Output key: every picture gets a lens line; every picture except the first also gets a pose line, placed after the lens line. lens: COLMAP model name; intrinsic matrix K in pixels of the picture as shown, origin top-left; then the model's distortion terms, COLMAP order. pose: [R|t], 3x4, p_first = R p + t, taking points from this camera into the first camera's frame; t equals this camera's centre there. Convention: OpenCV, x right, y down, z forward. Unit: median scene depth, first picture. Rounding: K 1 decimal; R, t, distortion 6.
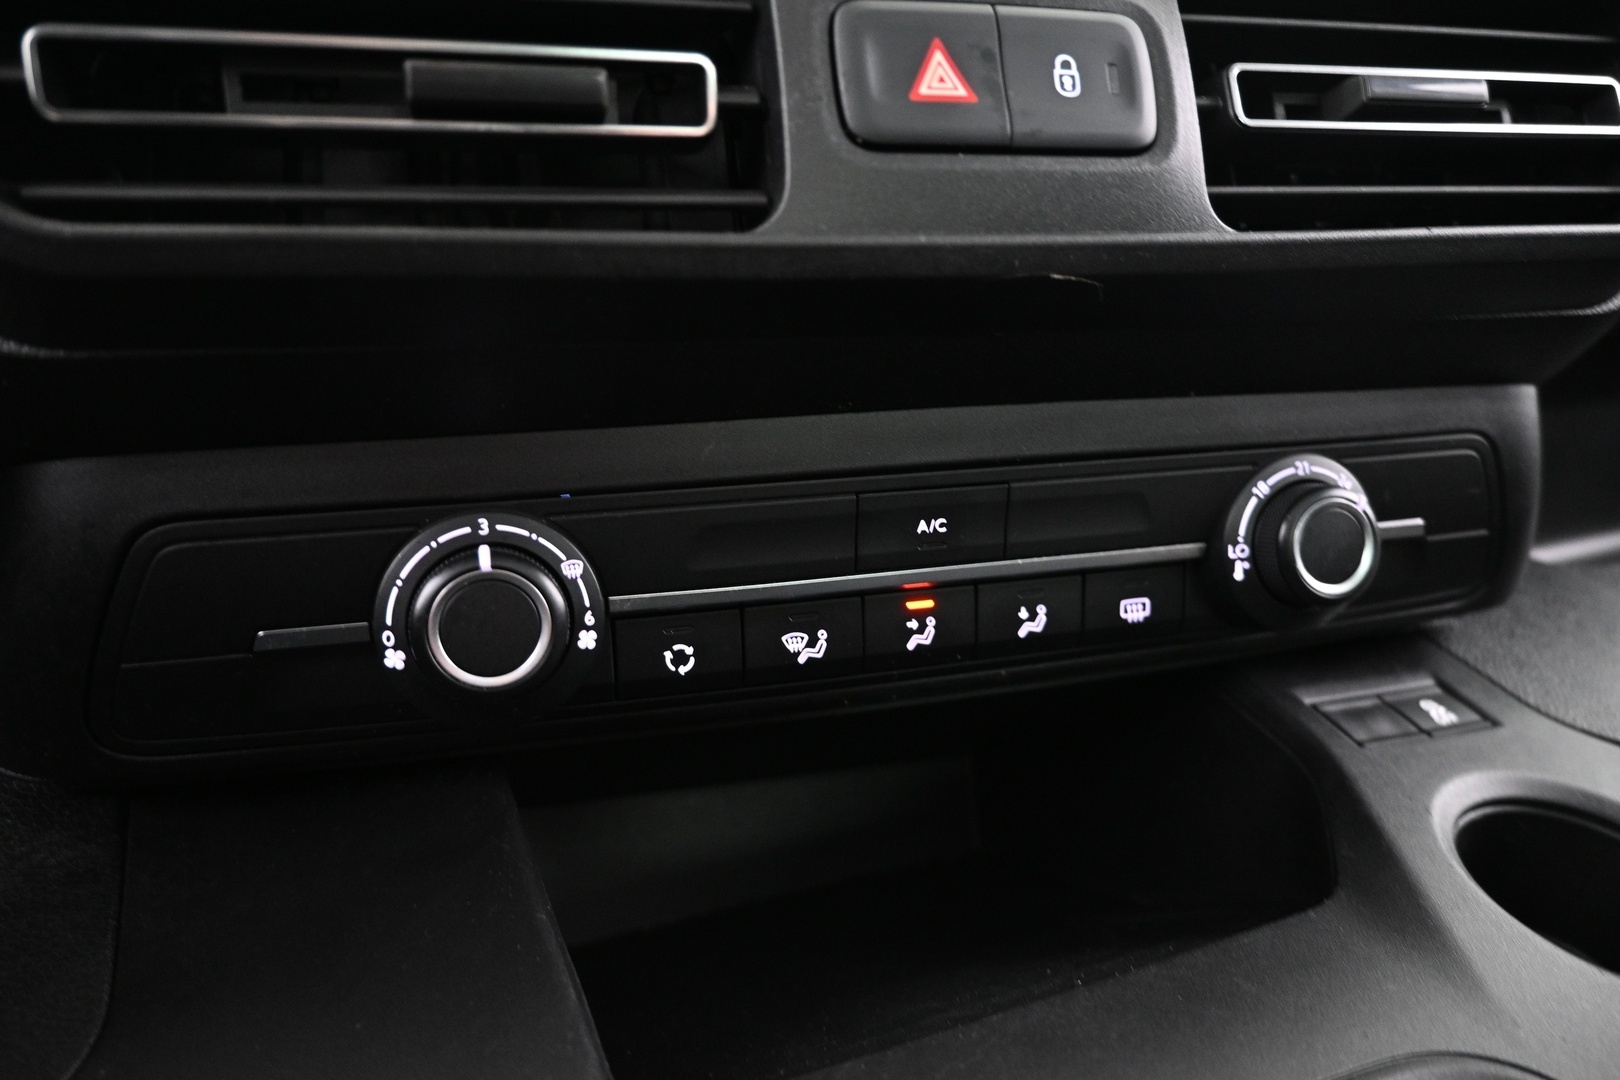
lens RADIAL K [[1093.6, 0, 808.6], [0, 1093.6, 530.6], [0, 0, 1]] dist [-0.004356, -0.001001]
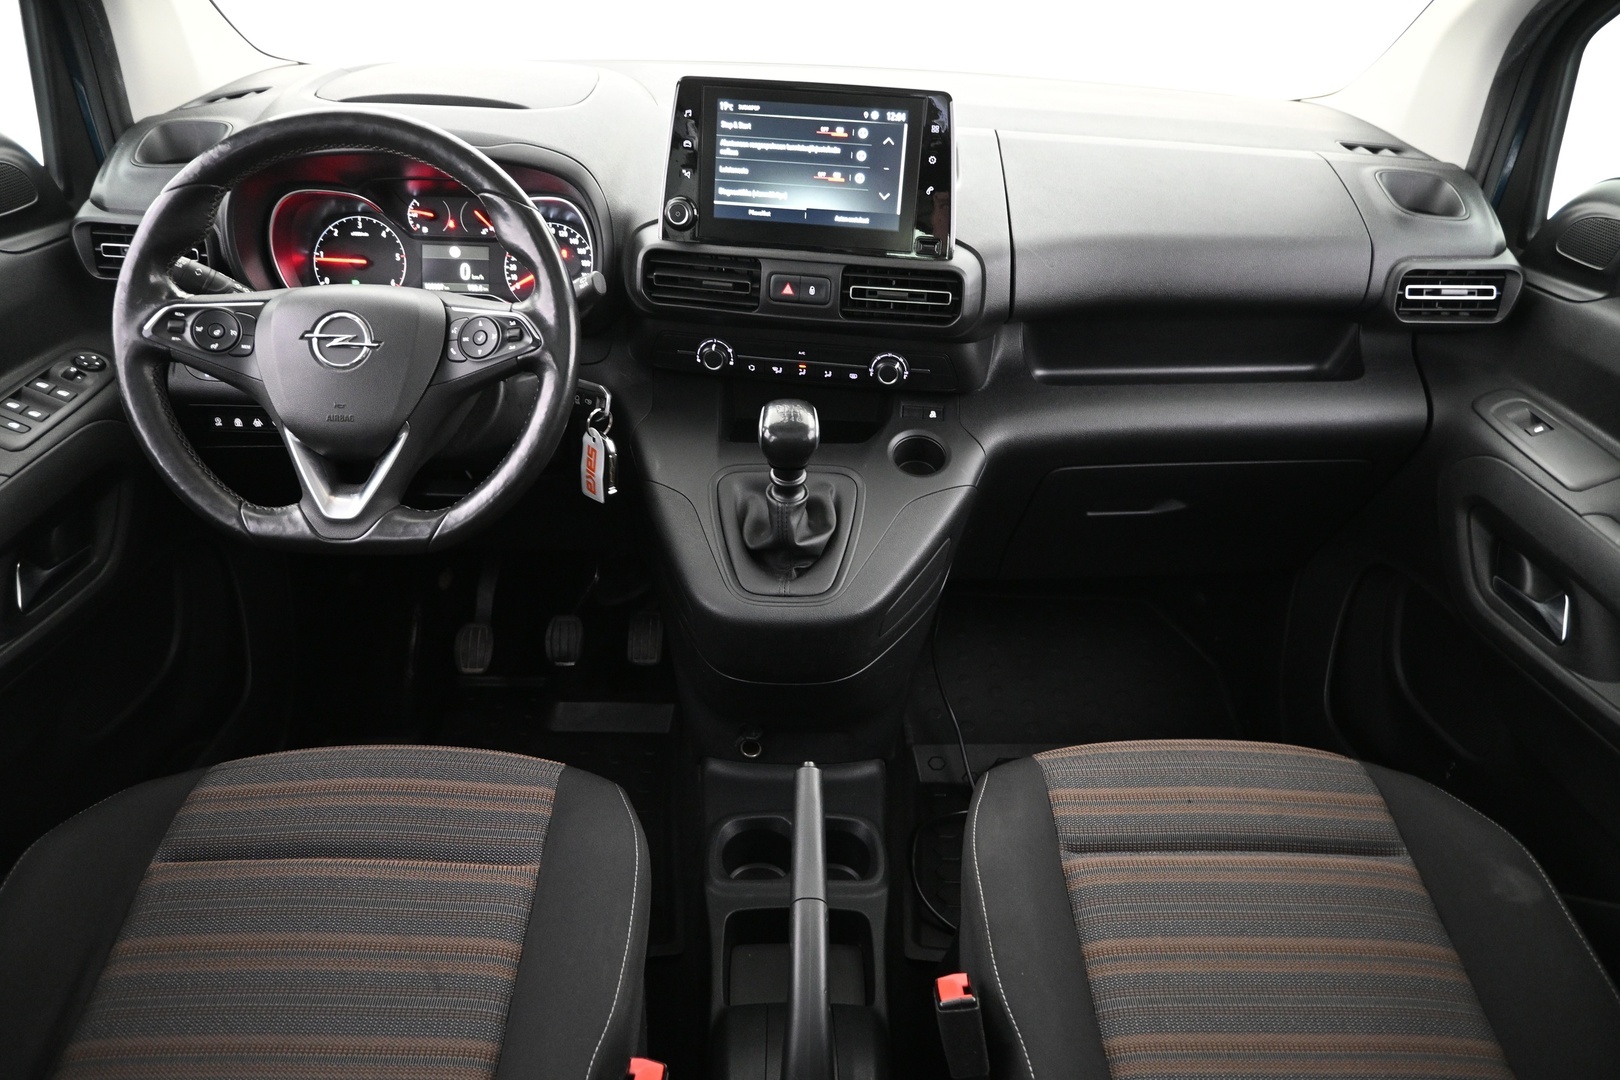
lens RADIAL K [[1093.6, 0, 808.6], [0, 1093.6, 530.6], [0, 0, 1]] dist [-0.004356, -0.001001]
pose [[0.914954, 0.273593, -0.296657, 2.048042], [-0.122474, 0.888686, 0.441857, -1.657574], [0.384524, -0.367946, 0.846615, -3.875459]]
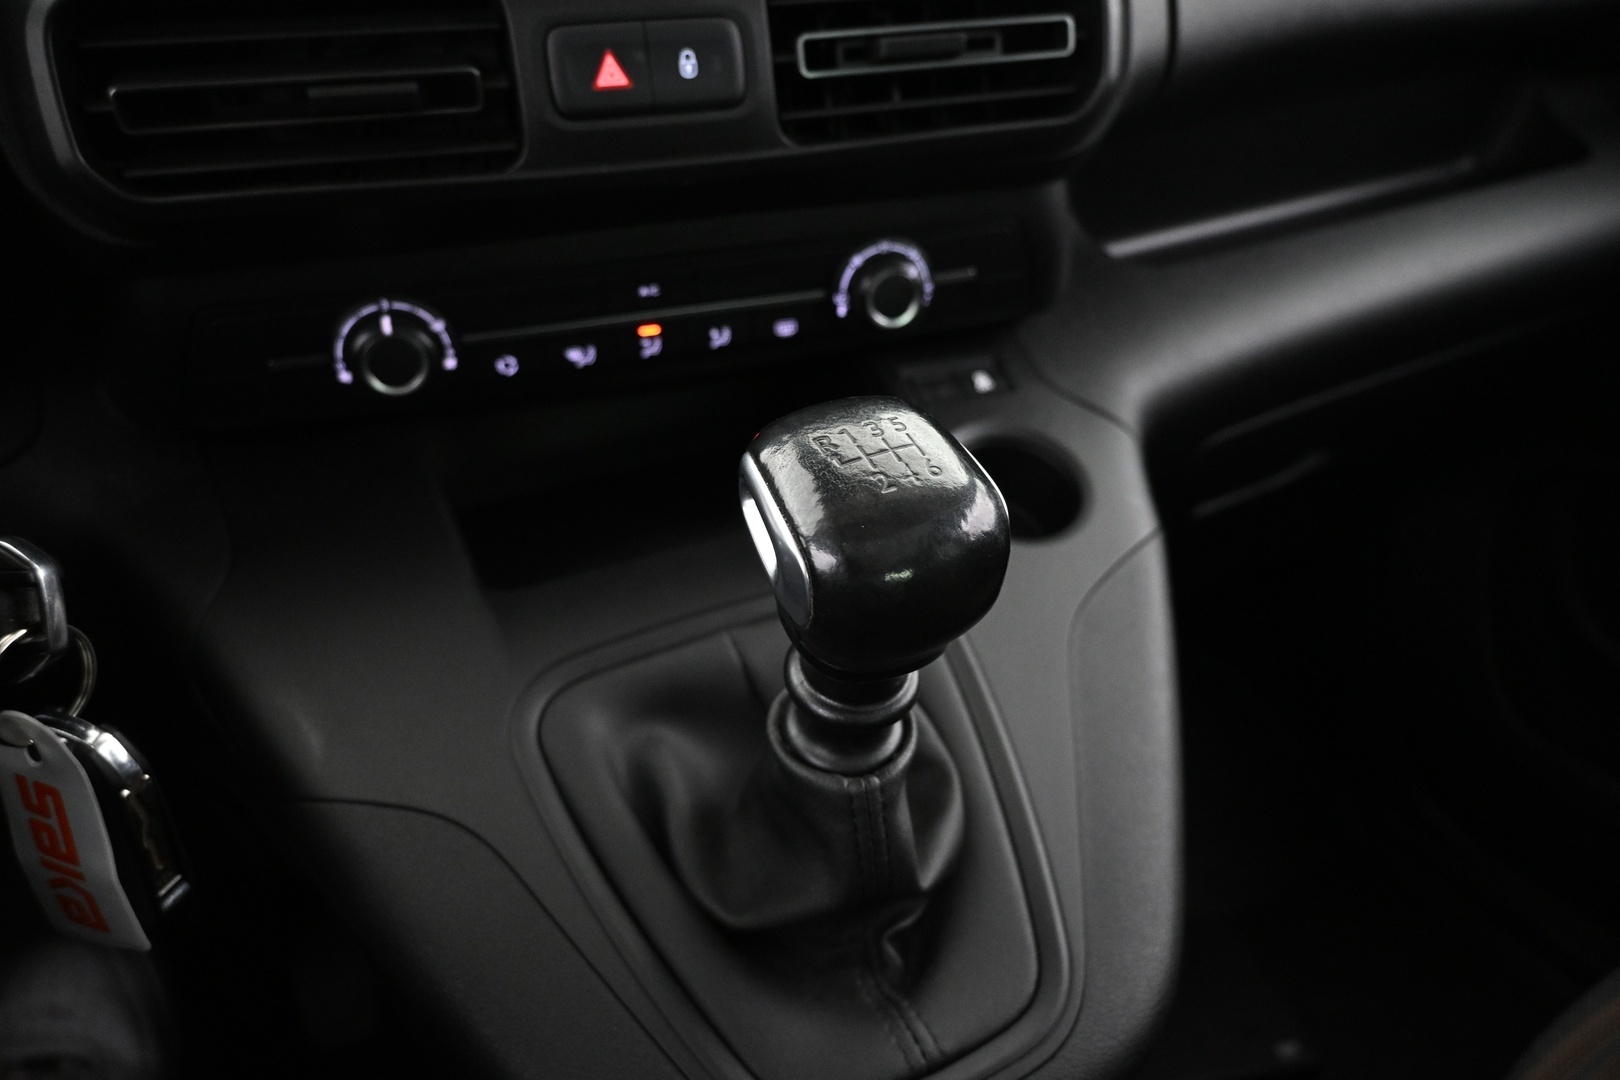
lens RADIAL K [[1093.6, 0, 808.6], [0, 1093.6, 530.6], [0, 0, 1]] dist [-0.004356, -0.001001]
pose [[0.998982, 0.005426, 0.044785, 0.327551], [-0.023321, 0.911919, 0.409707, -0.421996], [-0.038617, -0.410334, 0.911117, -0.836607]]
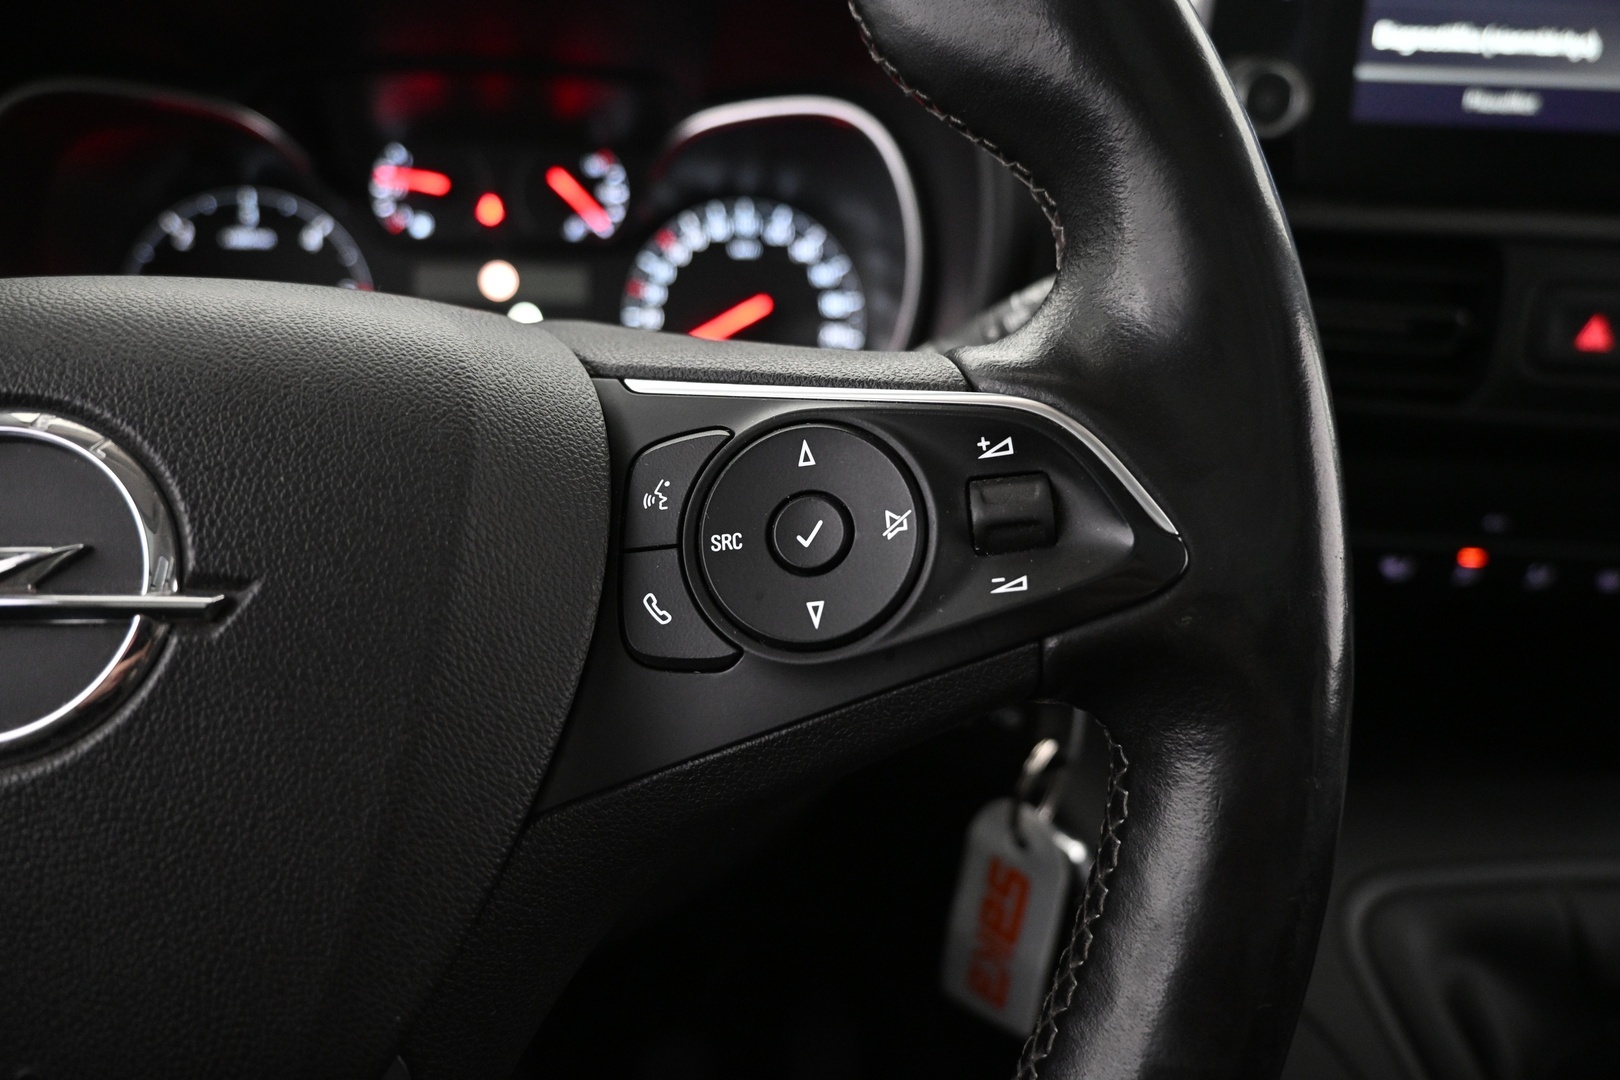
lens RADIAL K [[1093.6, 0, 808.6], [0, 1093.6, 530.6], [0, 0, 1]] dist [-0.004356, -0.001001]
pose [[0.934638, 0.211757, -0.285675, -0.470188], [-0.112871, 0.938479, 0.326369, -0.495029], [0.337211, -0.272793, 0.901040, -1.072421]]
